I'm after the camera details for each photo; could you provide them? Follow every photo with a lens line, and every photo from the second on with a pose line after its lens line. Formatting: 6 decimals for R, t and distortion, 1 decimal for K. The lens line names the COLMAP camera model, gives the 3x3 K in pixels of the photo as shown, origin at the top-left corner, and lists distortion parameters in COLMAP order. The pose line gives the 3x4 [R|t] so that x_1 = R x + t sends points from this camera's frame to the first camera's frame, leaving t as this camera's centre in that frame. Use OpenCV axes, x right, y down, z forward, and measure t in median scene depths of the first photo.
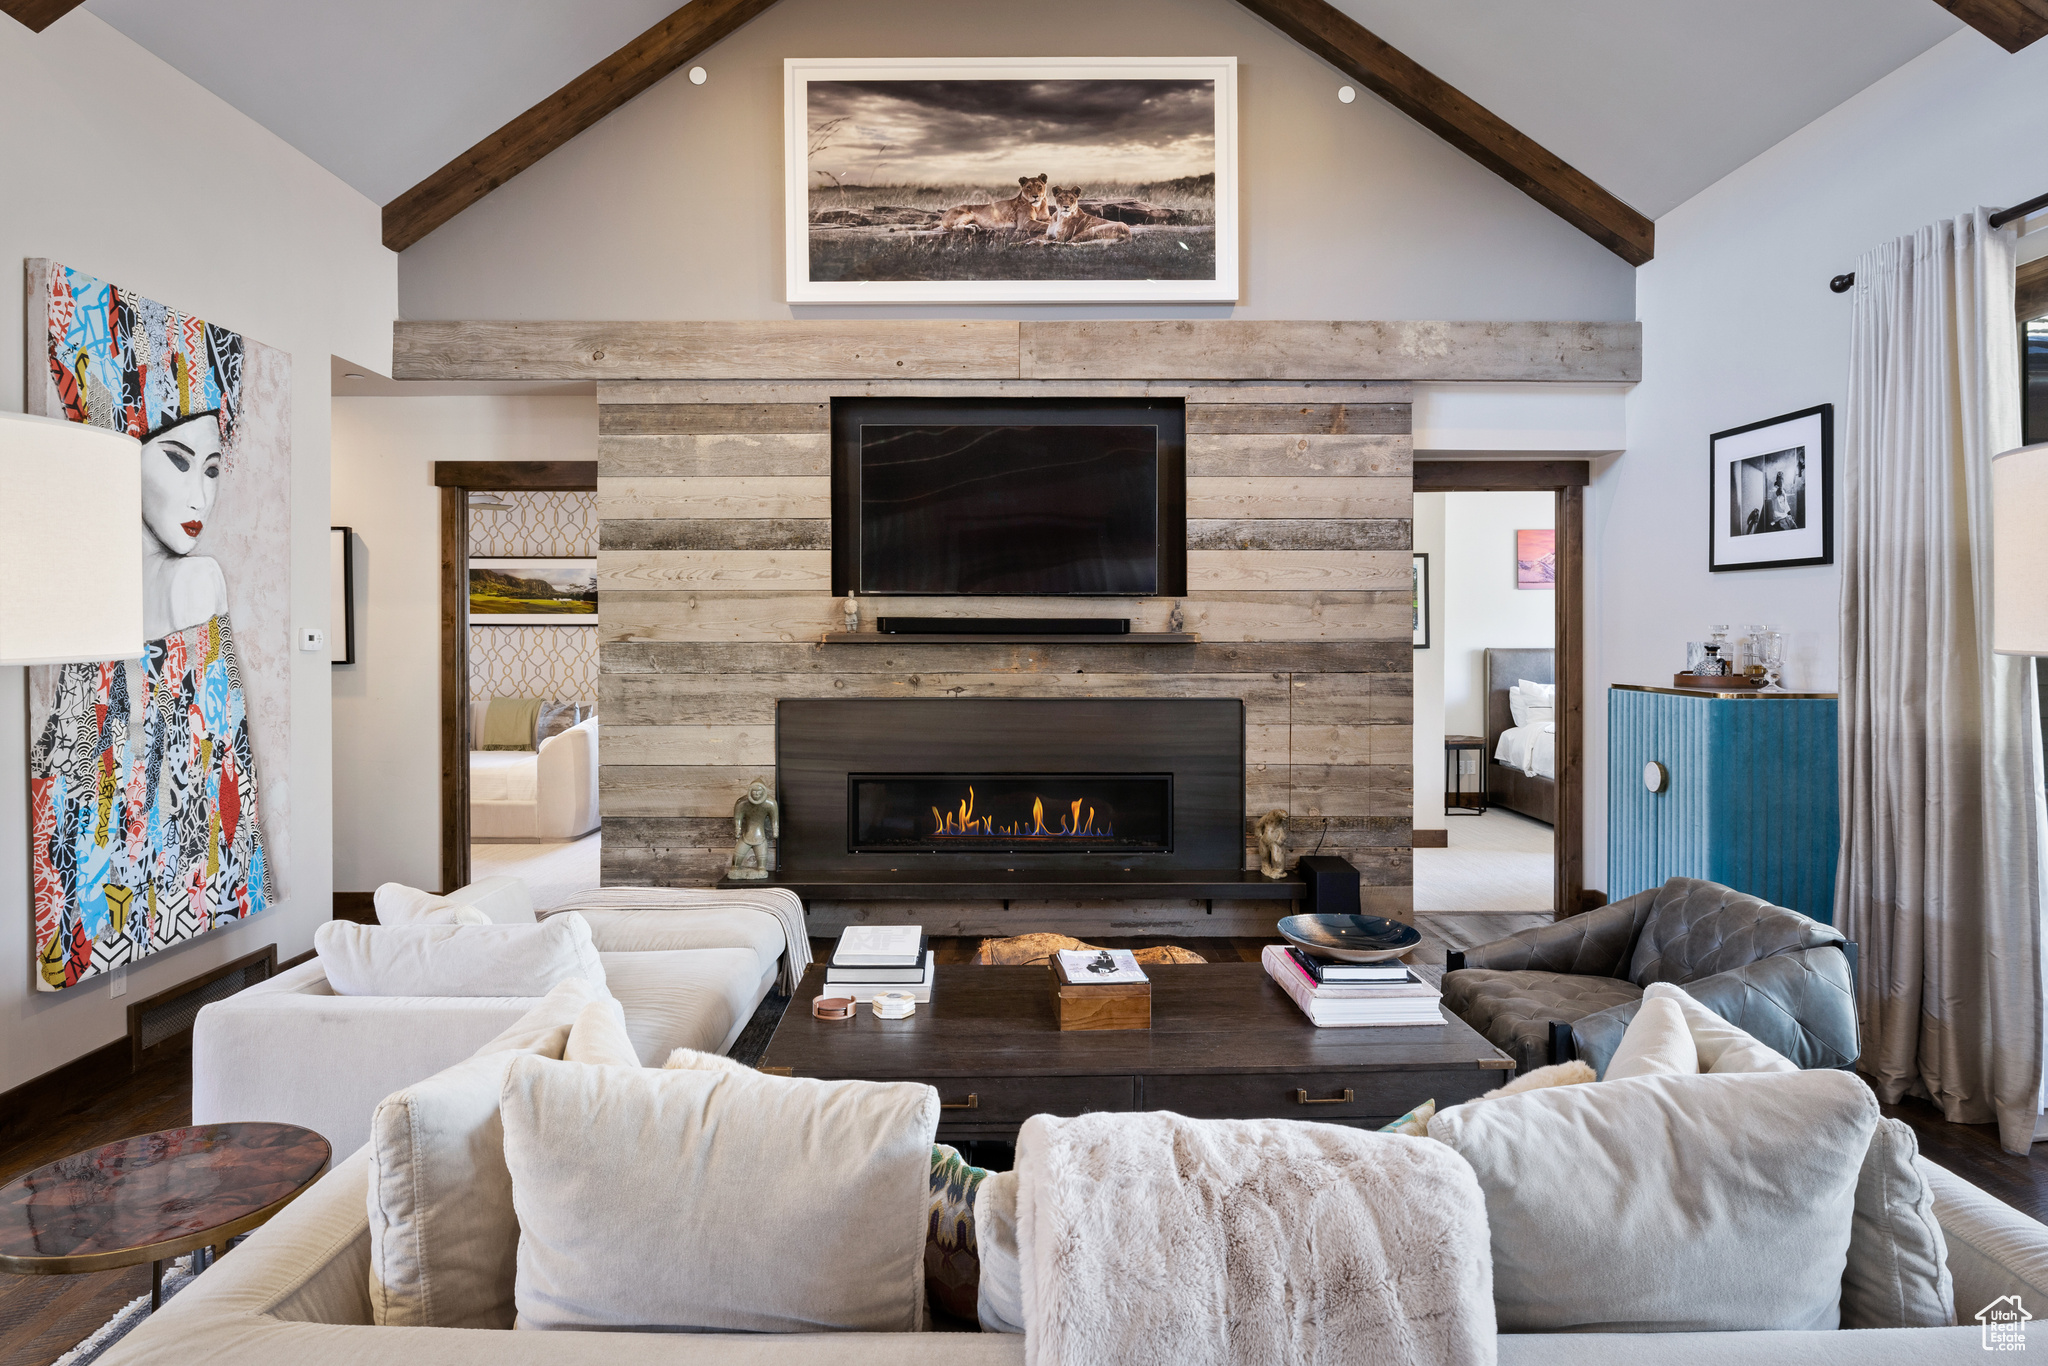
lens RADIAL K [[1192.5, 0, 1007.4], [0, 1192.5, 639.1], [0, 0, 1]] dist [-0.002718, -0.000053]
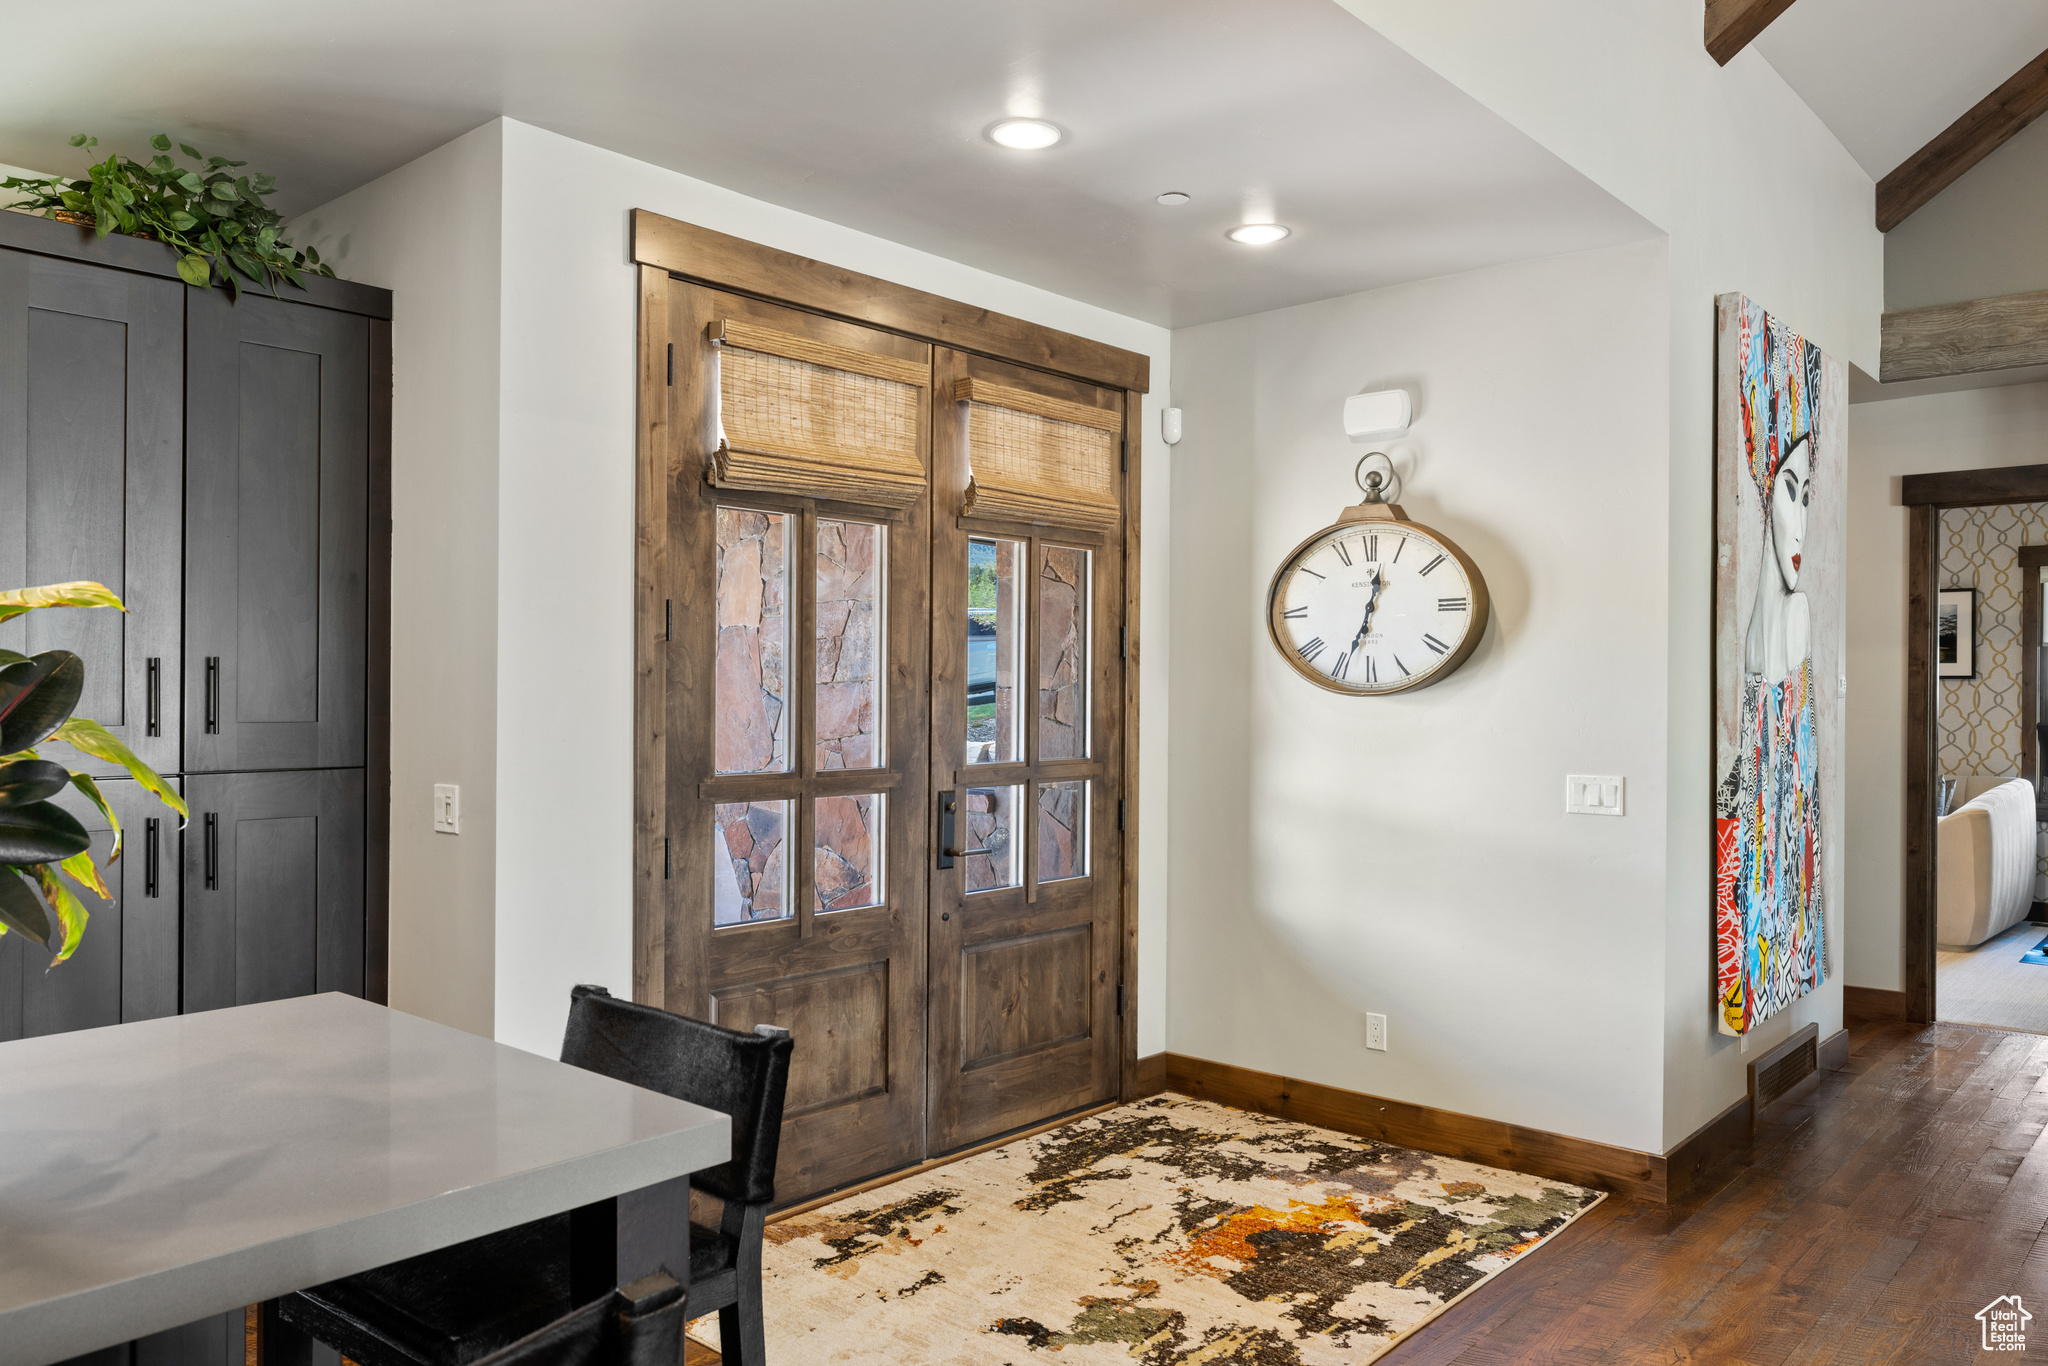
lens RADIAL K [[1467.5, 0, 1049.3], [0, 1467.5, 695.7], [0, 0, 1]] dist [-0.003574, -0.001227]
pose [[0.753122, 0.006816, -0.657845, -0.271888], [-0.010653, 0.999942, -0.001835, 0.014367], [0.657794, 0.008390, 0.753151, -0.179282]]
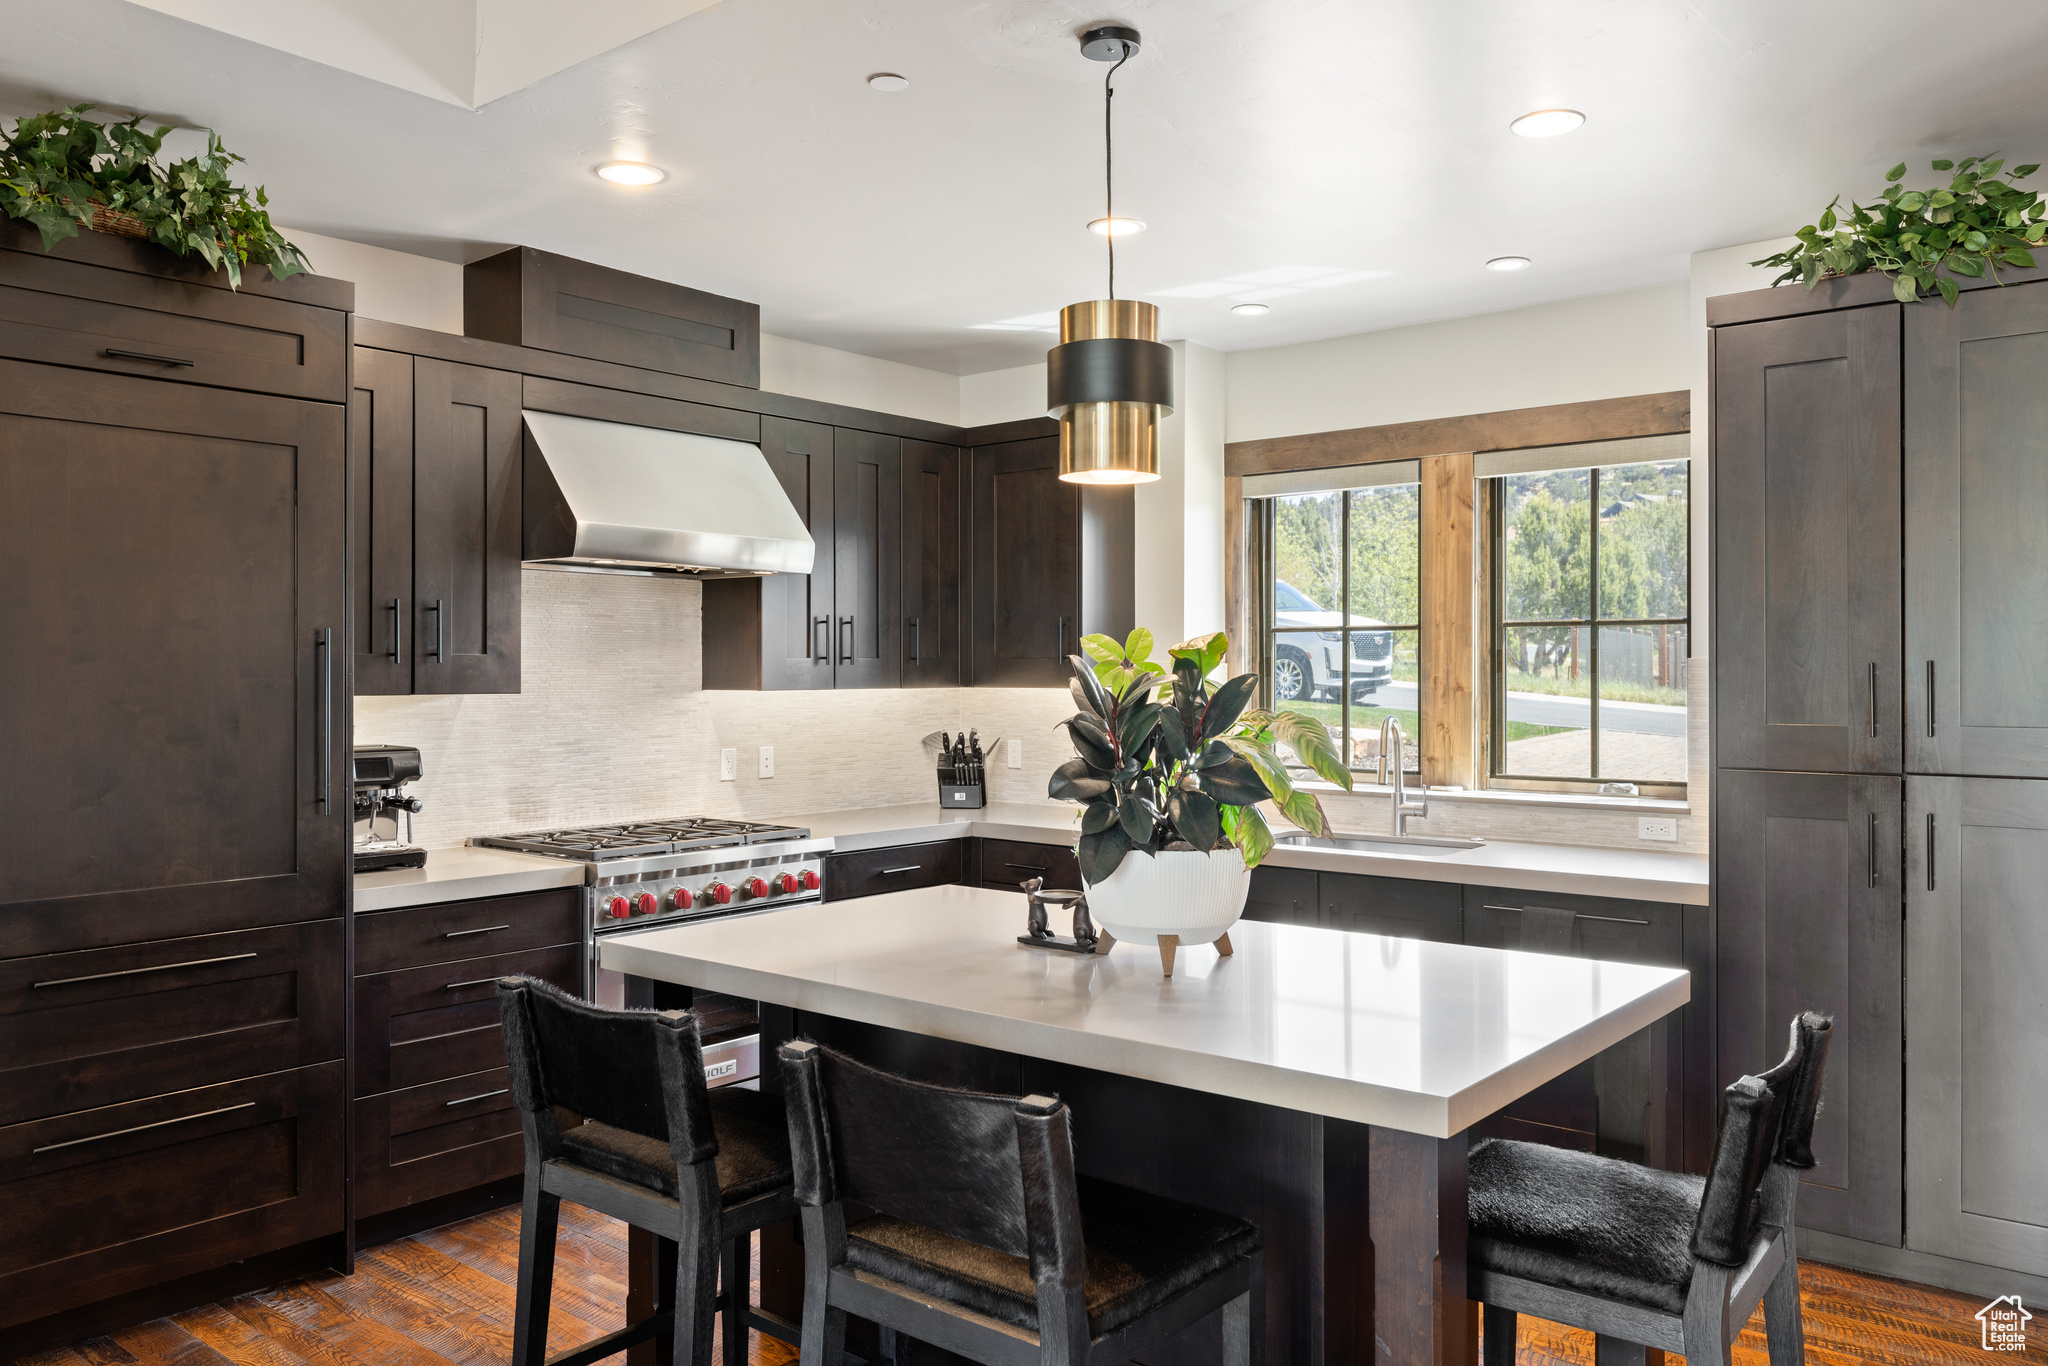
lens RADIAL K [[1517.5, 0, 1024.0], [0, 1517.5, 683.0], [0, 0, 1]] dist [0.003281, 0.001268]
pose [[-0.637810, 0.004888, -0.770178, -0.197898], [-0.004671, 0.999937, 0.010214, 0.006191], [0.770179, 0.010112, -0.637747, 0.150856]]
